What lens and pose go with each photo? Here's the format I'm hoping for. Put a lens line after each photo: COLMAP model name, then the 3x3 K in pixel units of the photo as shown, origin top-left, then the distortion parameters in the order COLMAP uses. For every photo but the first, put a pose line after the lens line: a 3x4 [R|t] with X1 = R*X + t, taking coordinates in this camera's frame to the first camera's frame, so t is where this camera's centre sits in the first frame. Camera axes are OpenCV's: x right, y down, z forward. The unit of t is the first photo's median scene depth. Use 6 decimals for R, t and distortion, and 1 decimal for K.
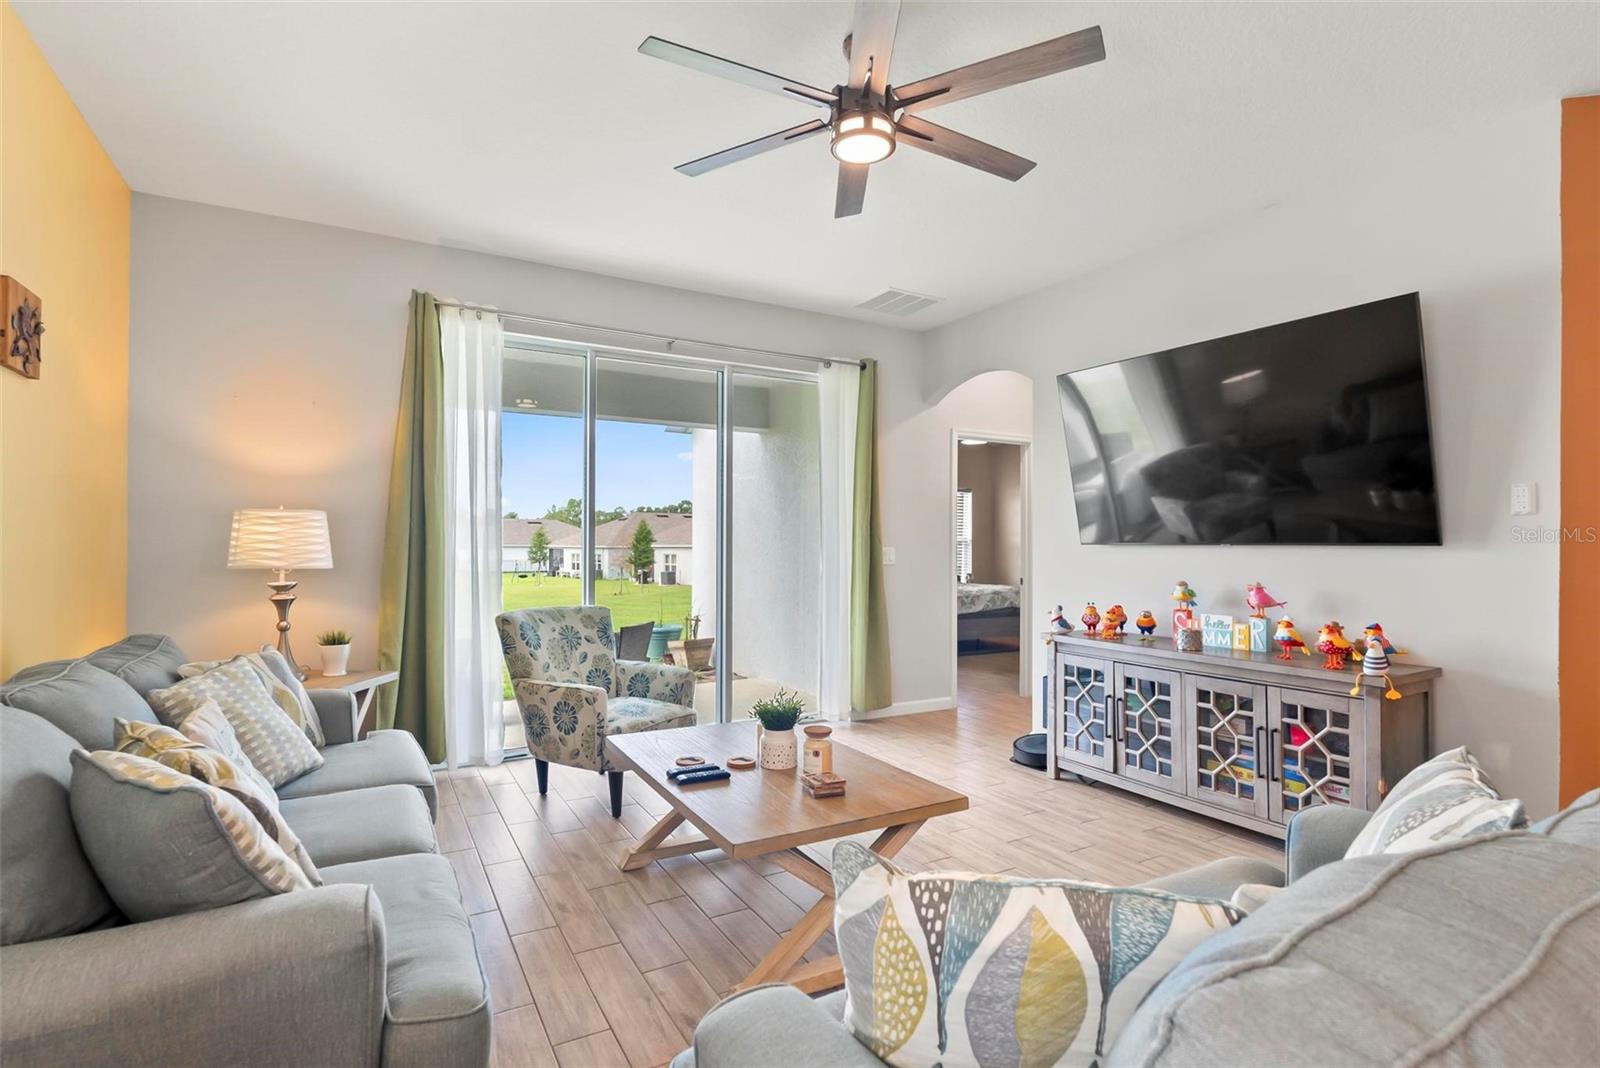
lens RADIAL K [[780.3, 0, 801.9], [0, 780.3, 537.1], [0, 0, 1]] dist [-0.014212, 0.005991]
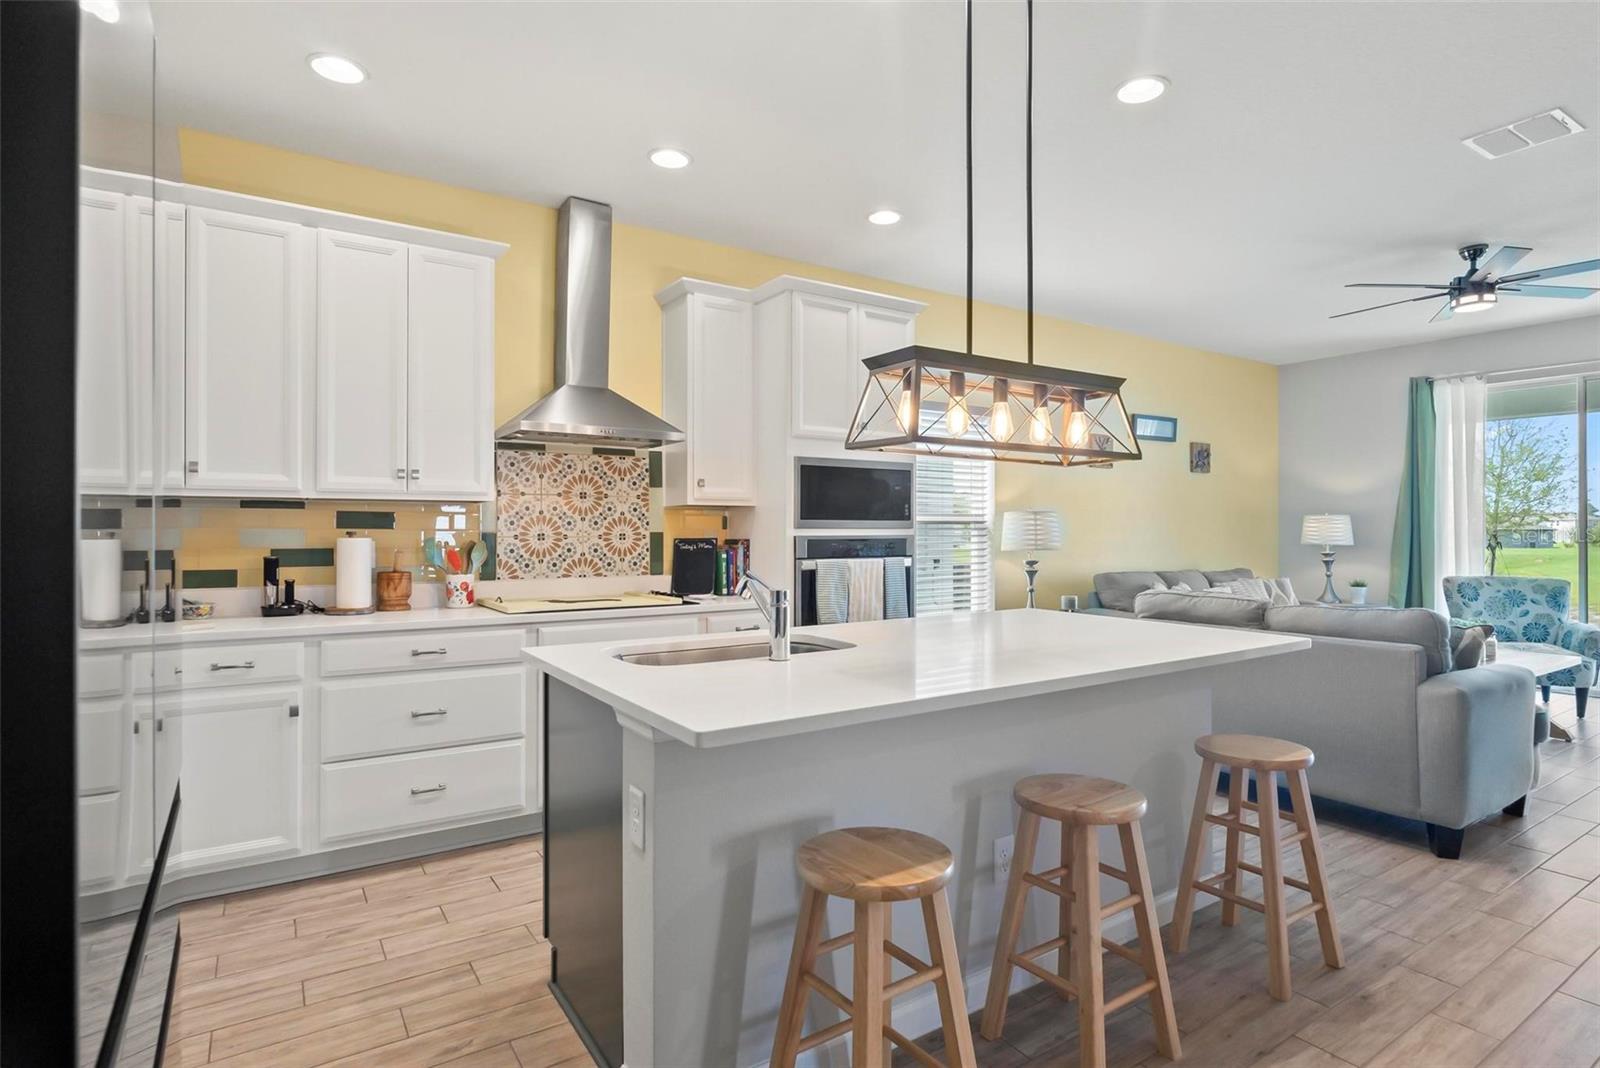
lens RADIAL K [[799.5, 0, 795.8], [0, 799.5, 530.9], [0, 0, 1]] dist [-0.006605, 0.000271]
pose [[0.055352, -0.003969, -0.998459, 1.153600], [0.010491, 0.999939, -0.003394, -0.001879], [0.998412, -0.010287, 0.055390, -0.413247]]
